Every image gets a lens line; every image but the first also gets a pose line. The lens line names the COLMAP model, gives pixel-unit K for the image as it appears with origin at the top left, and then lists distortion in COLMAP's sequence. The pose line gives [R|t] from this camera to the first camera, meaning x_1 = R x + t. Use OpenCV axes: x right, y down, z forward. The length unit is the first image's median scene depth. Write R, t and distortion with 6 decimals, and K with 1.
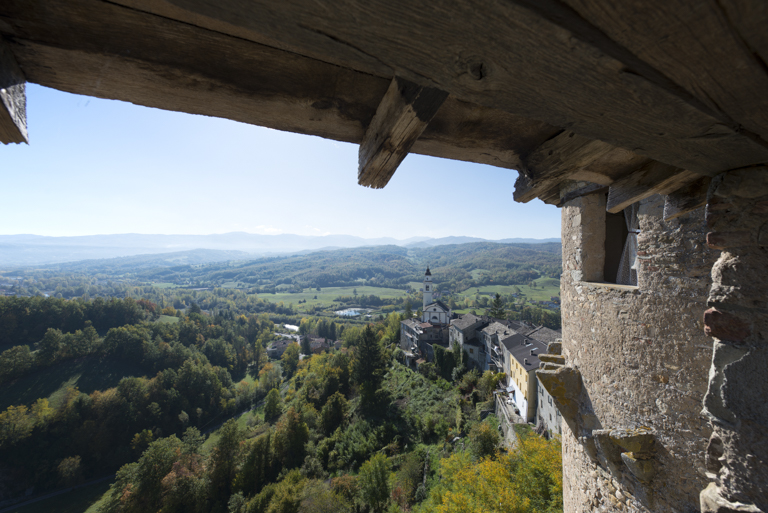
lens RADIAL K [[304.4, 0, 384.2], [0, 304.4, 255.3], [0, 0, 1]] dist [0.001642, -0.000244]
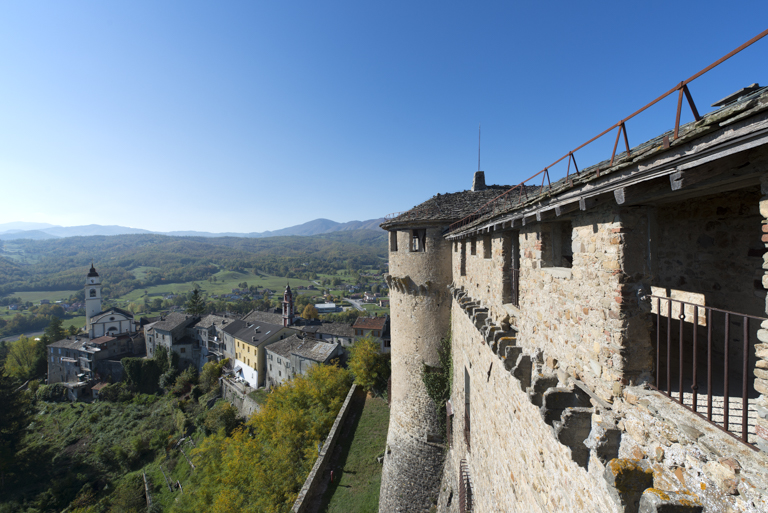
lens RADIAL K [[304.4, 0, 385.4], [0, 304.4, 253.6], [0, 0, 1]] dist [0.001642, -0.000244]
pose [[0.554398, -0.020468, 0.832000, -0.131164], [0.008875, 0.999786, 0.018682, 0.000578], [-0.832204, -0.002973, 0.554461, -0.043696]]
